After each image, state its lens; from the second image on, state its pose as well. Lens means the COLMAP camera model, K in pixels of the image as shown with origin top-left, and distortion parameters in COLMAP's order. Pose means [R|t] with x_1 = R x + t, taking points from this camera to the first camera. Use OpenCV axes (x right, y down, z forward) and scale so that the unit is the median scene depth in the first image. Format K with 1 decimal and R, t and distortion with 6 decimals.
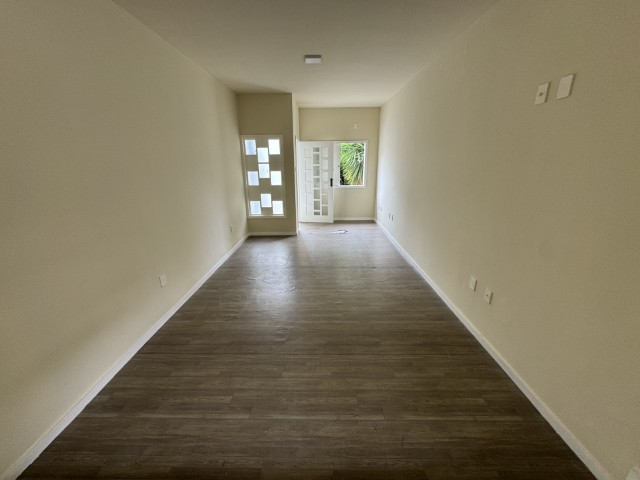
lens RADIAL K [[256.9, 0, 320.0], [0, 256.9, 240.0], [0, 0, 1]] dist [-0.000833, -0.000006]
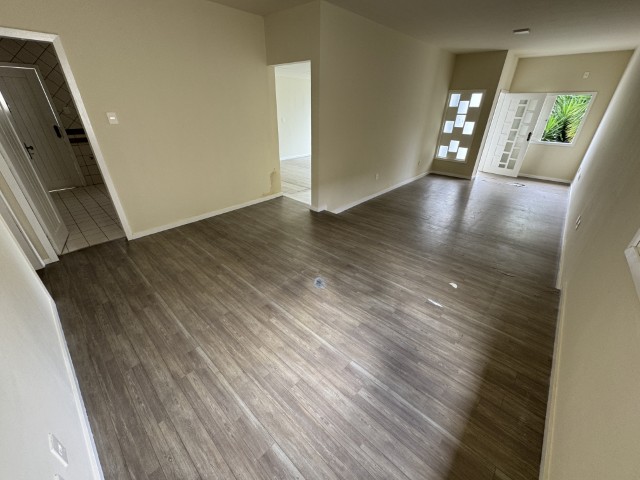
lens RADIAL K [[256.9, 0, 320.0], [0, 256.9, 240.0], [0, 0, 1]] dist [-0.000833, -0.000006]
pose [[0.746154, 0.328021, -0.579359, 0.176181], [-0.215422, 0.942342, 0.256094, 0.094408], [0.629958, -0.066279, 0.773795, -0.400013]]
